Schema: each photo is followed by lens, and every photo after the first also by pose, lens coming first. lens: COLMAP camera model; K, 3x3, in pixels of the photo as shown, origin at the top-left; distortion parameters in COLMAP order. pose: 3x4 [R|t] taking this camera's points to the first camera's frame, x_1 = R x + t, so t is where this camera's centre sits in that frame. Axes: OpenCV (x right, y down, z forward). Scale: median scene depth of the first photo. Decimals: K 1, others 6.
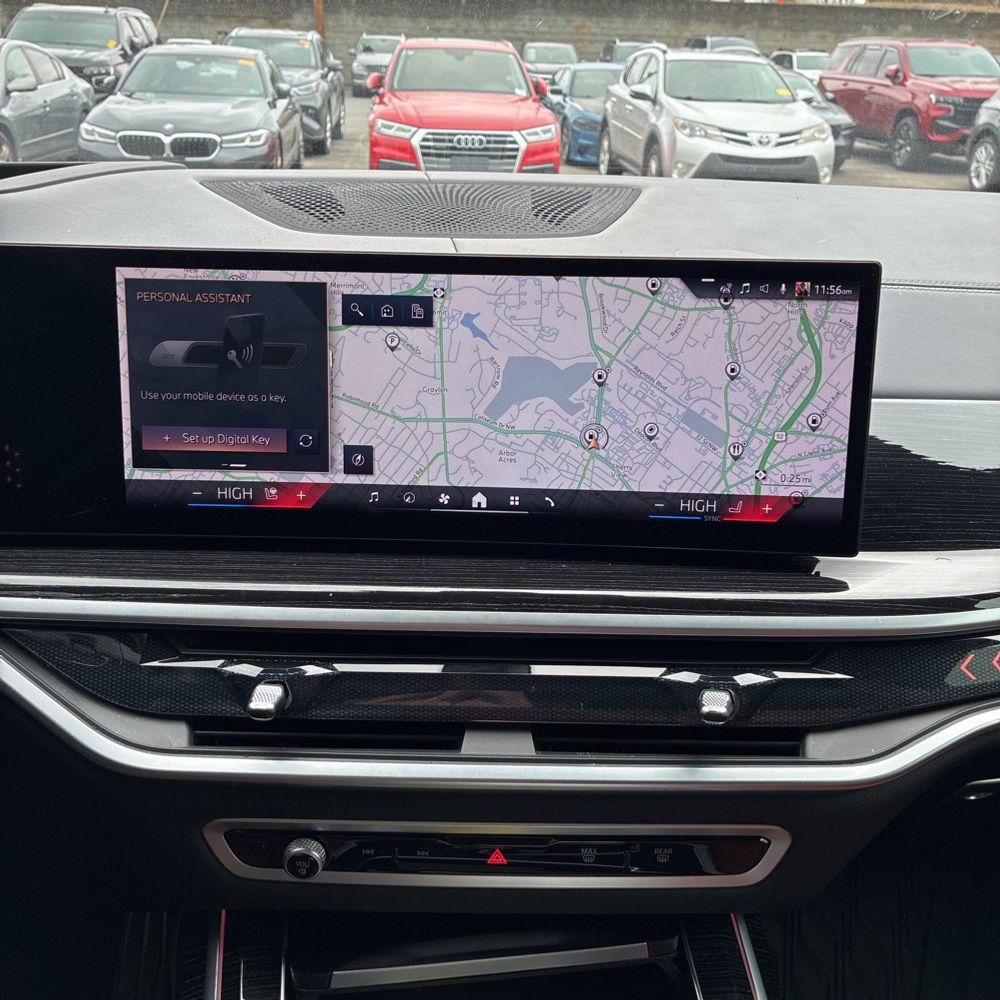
lens RADIAL K [[1015.7, 0, 460.6], [0, 1015.7, 507.8], [0, 0, 1]] dist [0.022291, 0.000000]
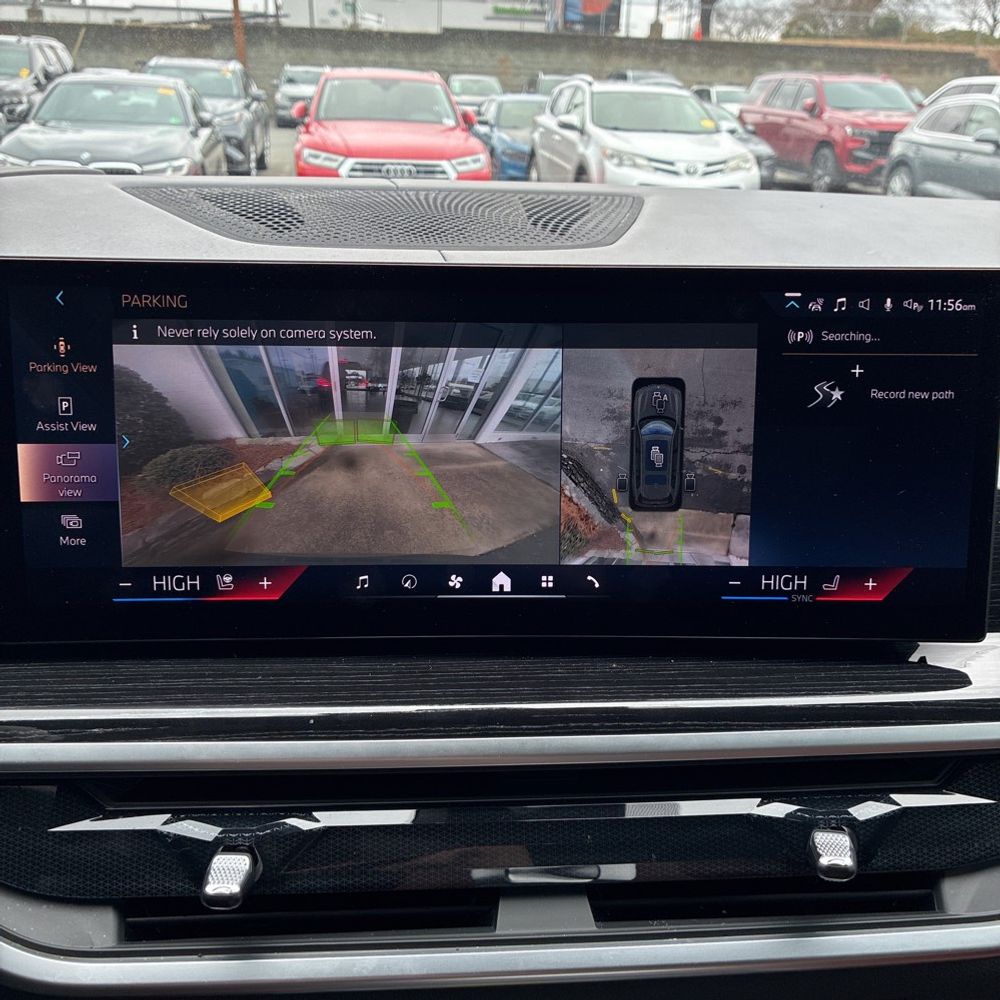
lens RADIAL K [[1015.7, 0, 469.0], [0, 1015.7, 500.1], [0, 0, 1]] dist [0.022291, 0.000000]
pose [[0.996818, -0.025053, 0.075672, -0.061769], [0.027773, 0.998997, -0.035112, -0.043057], [-0.074716, 0.037102, 0.996514, 0.231859]]
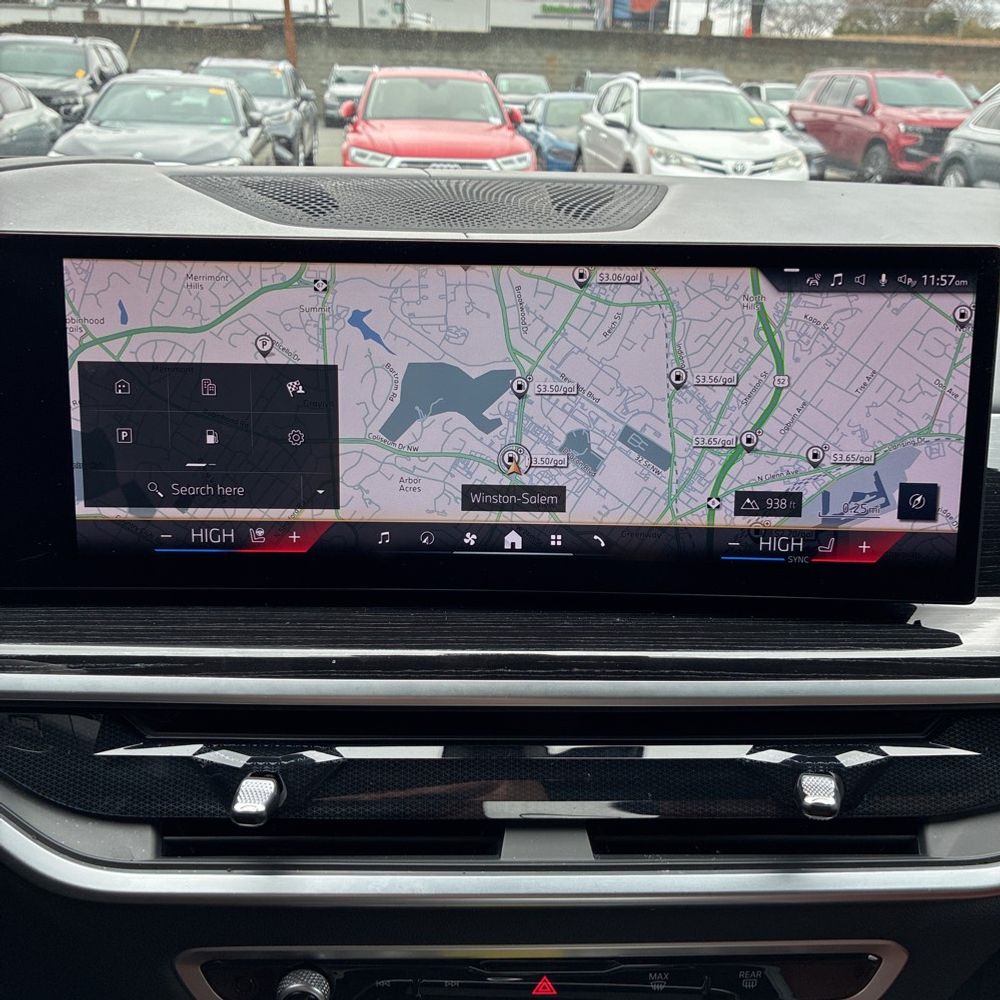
lens RADIAL K [[1015.7, 0, 467.0], [0, 1015.7, 505.1], [0, 0, 1]] dist [0.022291, 0.000000]
pose [[0.999442, -0.011485, 0.031366, -0.043771], [0.012471, 0.999429, -0.031414, -0.010625], [-0.030987, 0.031788, 0.999014, 0.179190]]
